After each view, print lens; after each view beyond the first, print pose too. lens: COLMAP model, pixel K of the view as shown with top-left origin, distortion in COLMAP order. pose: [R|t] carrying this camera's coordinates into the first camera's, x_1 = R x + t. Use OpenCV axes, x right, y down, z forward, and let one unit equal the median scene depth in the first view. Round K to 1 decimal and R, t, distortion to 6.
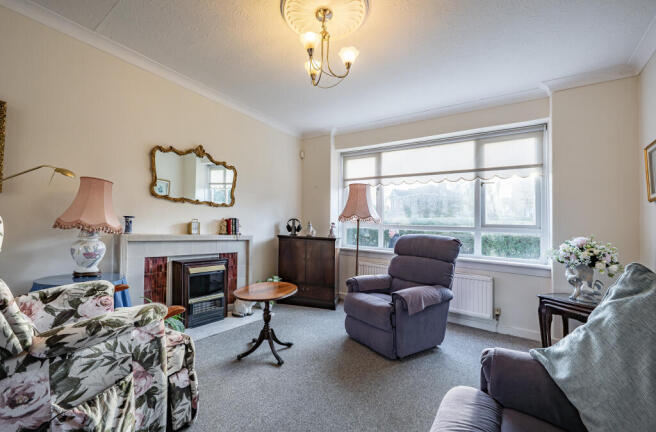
lens RADIAL K [[271.2, 0, 307.6], [0, 271.2, 232.1], [0, 0, 1]] dist [-0.002373, -0.000117]
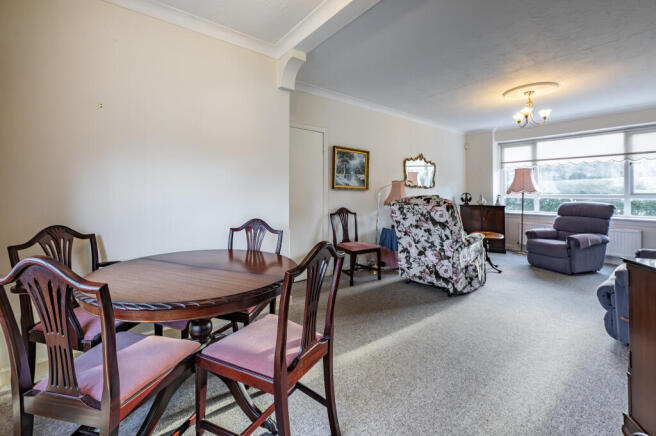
lens RADIAL K [[267.8, 0, 327.6], [0, 267.8, 205.7], [0, 0, 1]] dist [0.001350, 0.000291]
pose [[0.964211, -0.025814, -0.263878, -0.497632], [0.031805, 0.999324, 0.018456, -0.040342], [0.263223, -0.026188, 0.964380, -0.741168]]
